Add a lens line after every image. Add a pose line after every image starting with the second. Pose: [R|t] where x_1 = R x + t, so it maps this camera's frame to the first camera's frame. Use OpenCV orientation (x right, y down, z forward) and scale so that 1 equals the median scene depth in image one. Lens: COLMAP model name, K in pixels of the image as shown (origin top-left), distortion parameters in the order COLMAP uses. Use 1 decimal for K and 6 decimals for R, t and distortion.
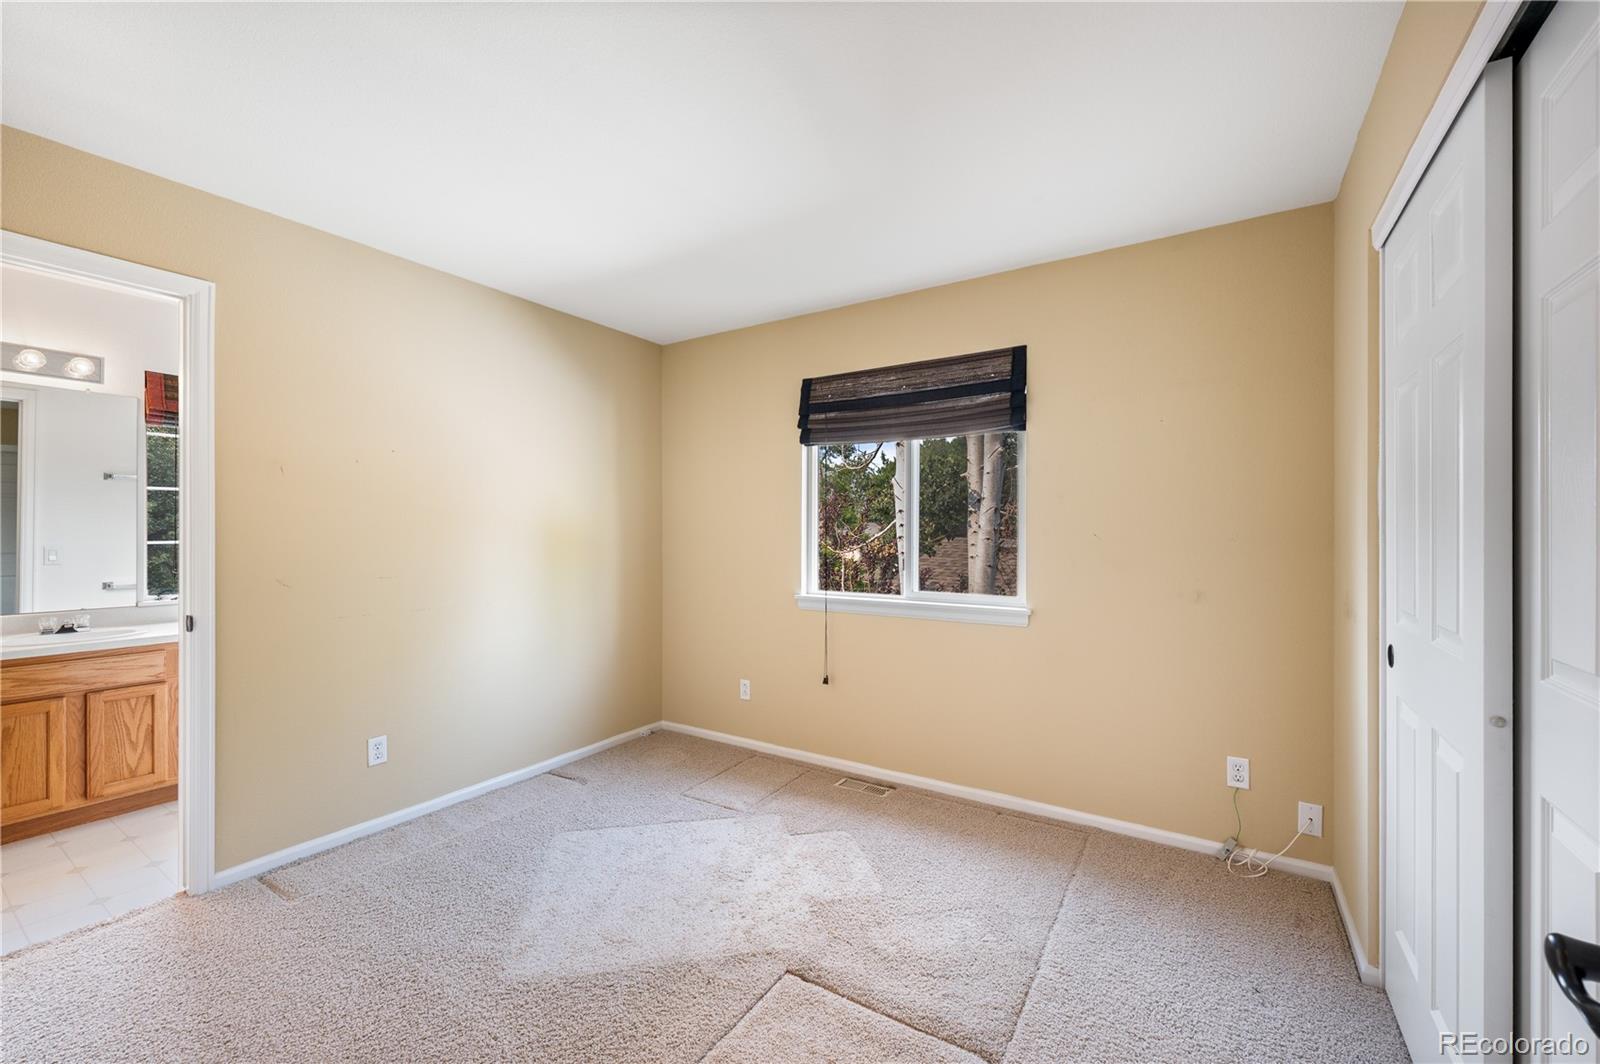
lens RADIAL K [[643.1, 0, 802.5], [0, 643.1, 530.1], [0, 0, 1]] dist [-0.000940, -0.000139]
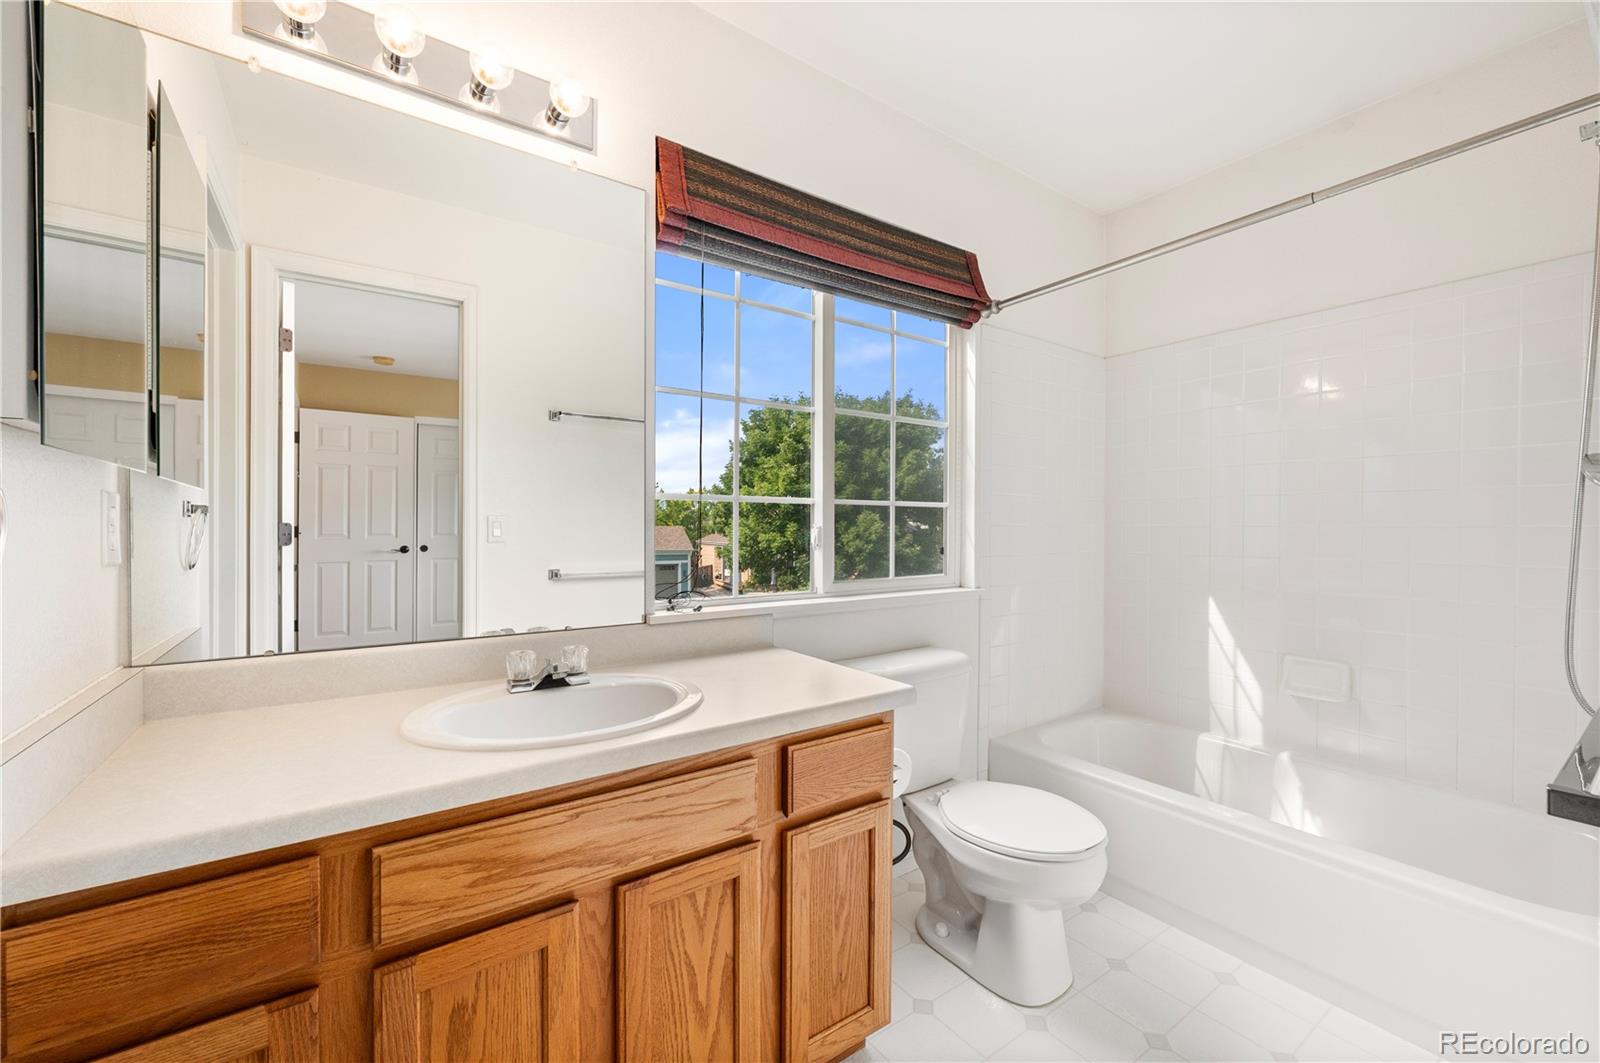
lens RADIAL K [[643.1, 0, 801.0], [0, 643.1, 533.1], [0, 0, 1]] dist [-0.000940, -0.000139]
pose [[0.924574, 0.002475, -0.380995, -0.850722], [0.002287, 0.999925, 0.012045, 0.051385], [0.380997, -0.012008, 0.924498, 0.683266]]
